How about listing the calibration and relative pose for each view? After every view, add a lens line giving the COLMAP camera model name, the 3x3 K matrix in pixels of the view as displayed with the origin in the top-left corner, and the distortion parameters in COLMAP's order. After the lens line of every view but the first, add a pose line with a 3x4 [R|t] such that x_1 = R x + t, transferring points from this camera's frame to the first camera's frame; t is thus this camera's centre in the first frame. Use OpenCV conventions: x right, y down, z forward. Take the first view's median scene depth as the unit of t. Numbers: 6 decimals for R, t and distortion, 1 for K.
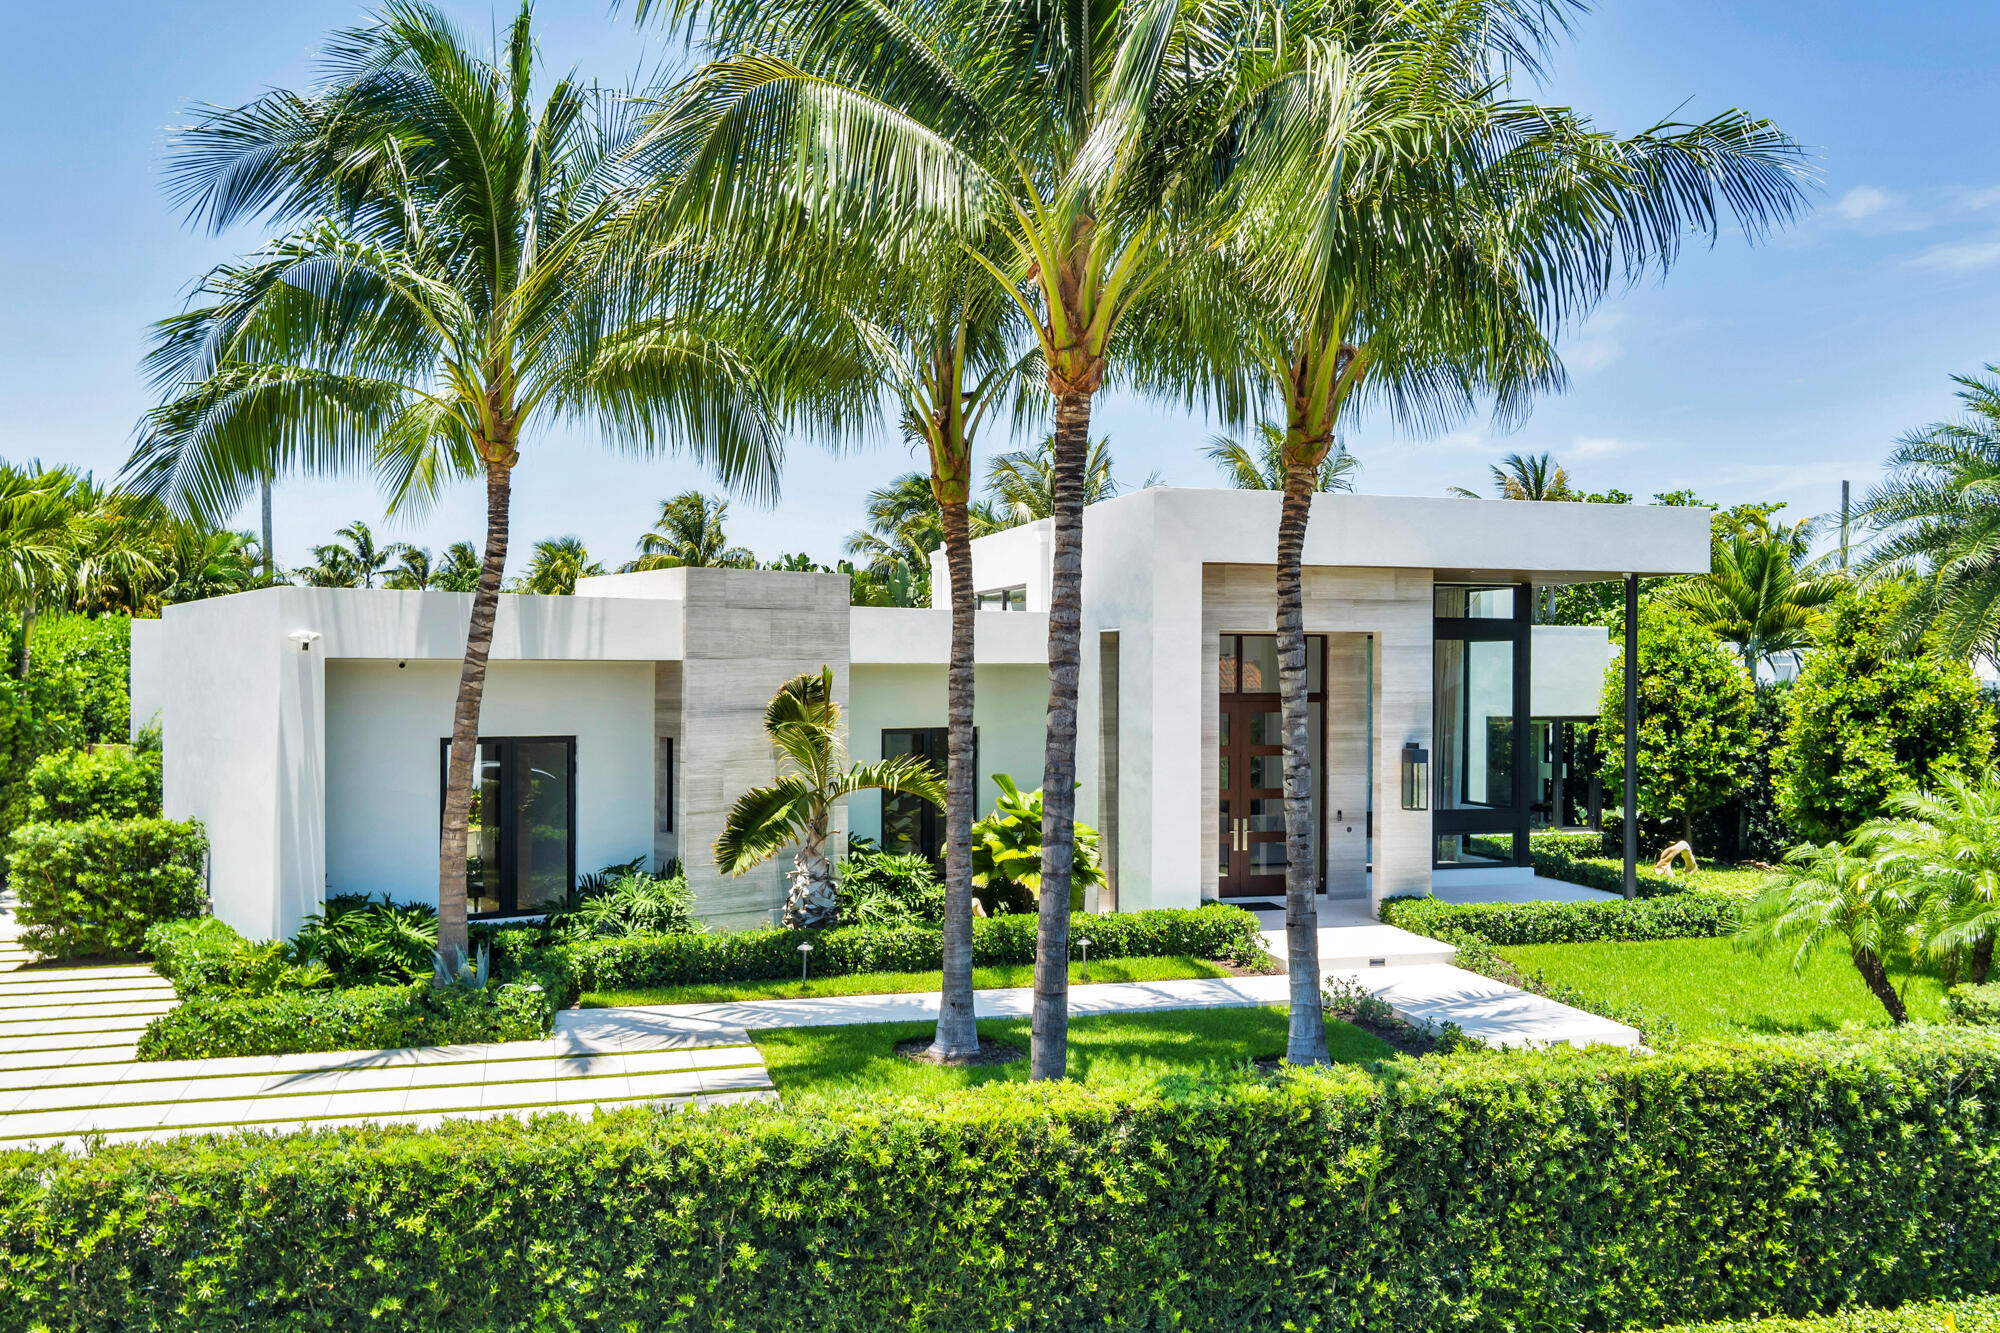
lens RADIAL K [[1598.6, 0, 1000.0], [0, 1598.6, 666.5], [0, 0, 1]] dist [-0.032737, 0.043940]
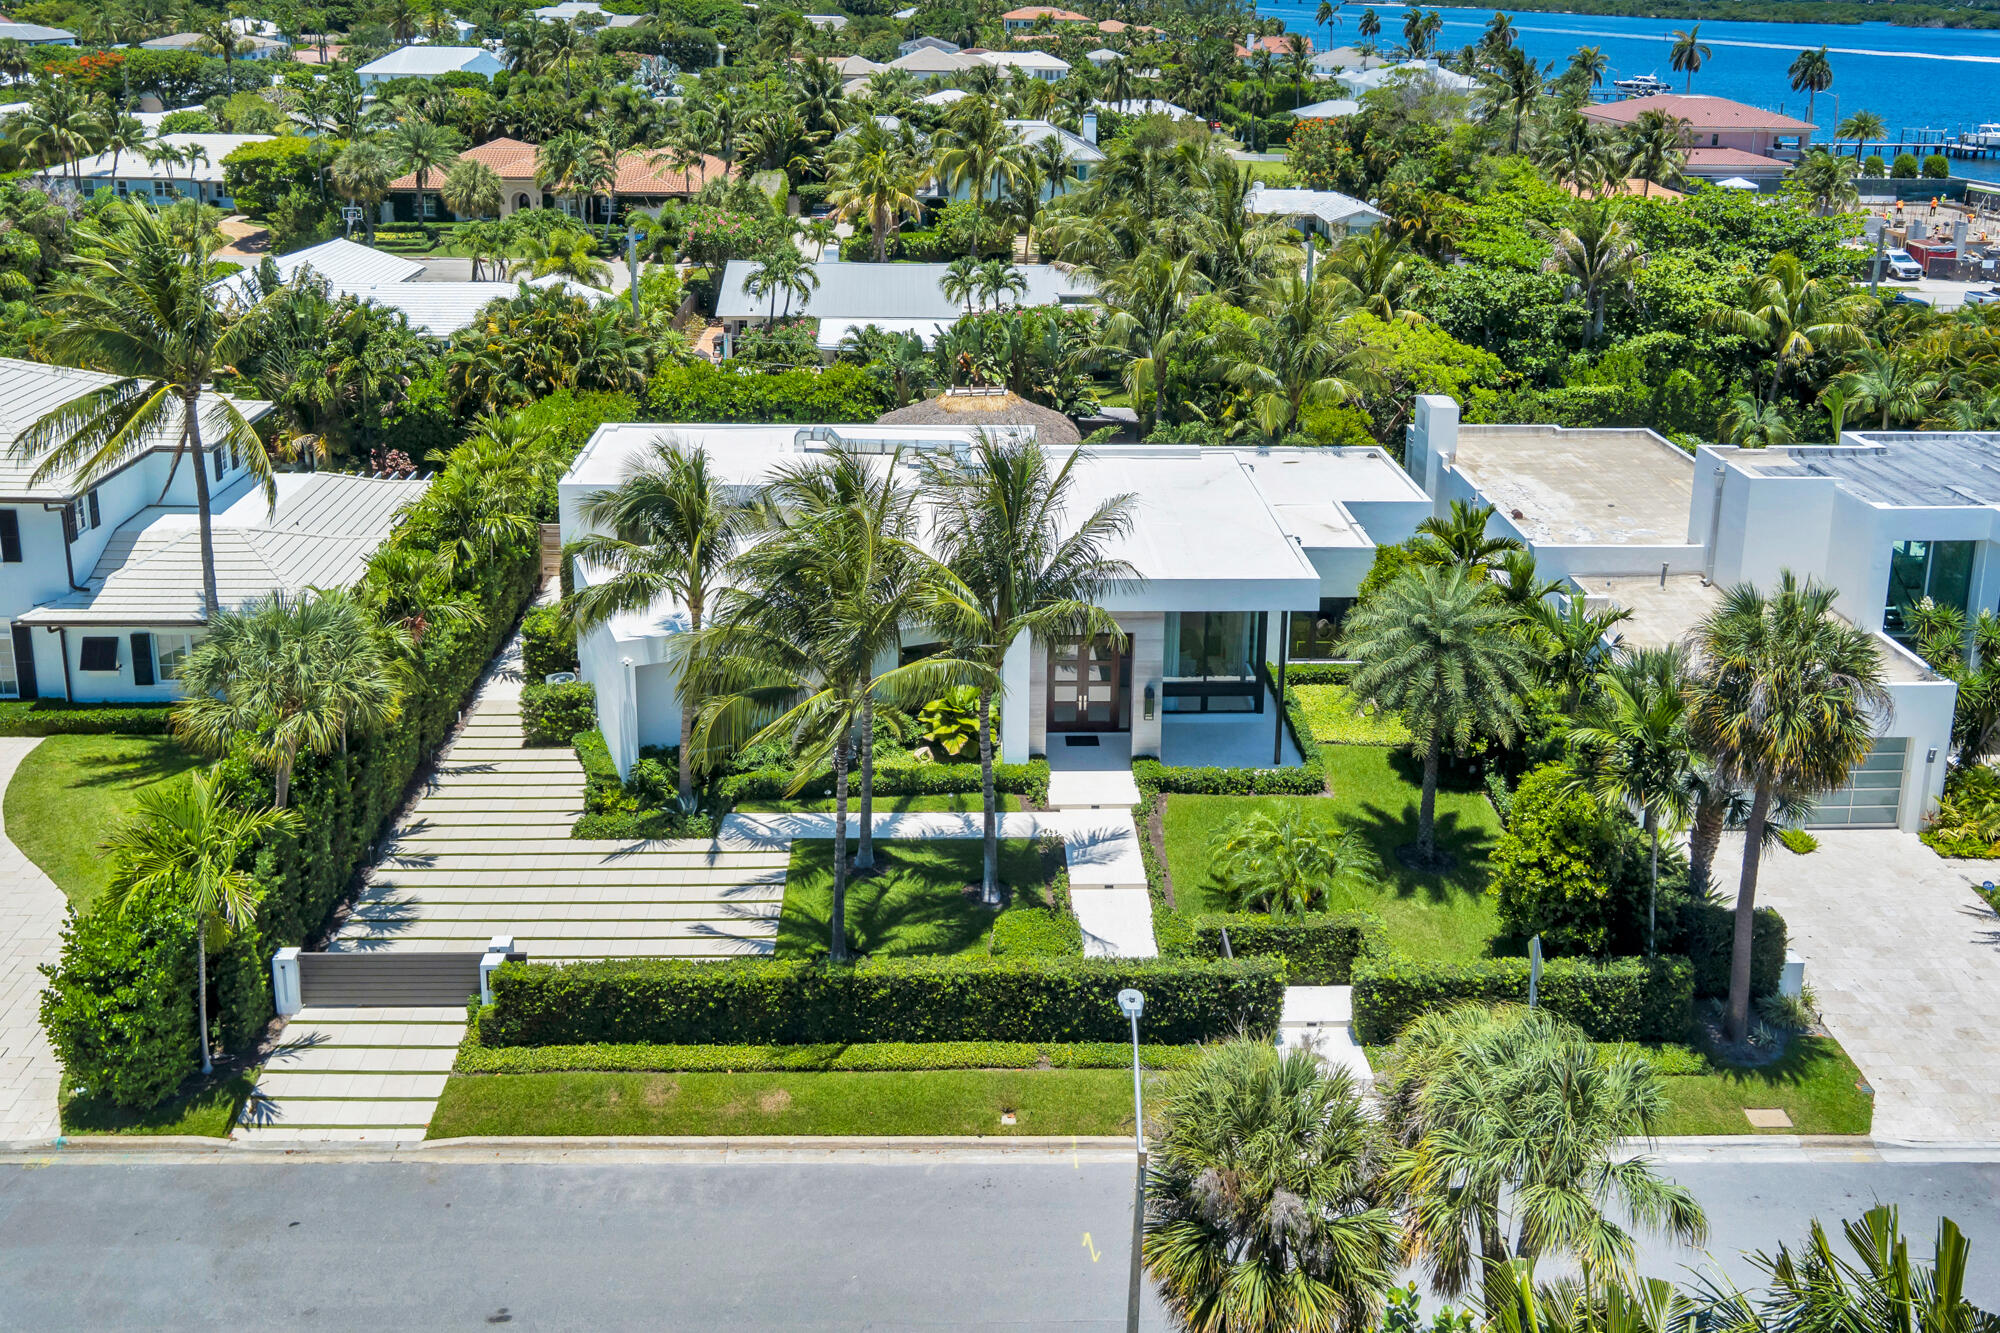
lens RADIAL K [[1648.1, 0, 1023.3], [0, 1648.1, 347.4], [0, 0, 1]] dist [-0.004722, 0.001487]
pose [[0.974264, 0.059621, -0.217382, 0.640196], [-0.012909, 0.977560, 0.210259, -0.968493], [0.225039, -0.202042, 0.953172, -1.111776]]
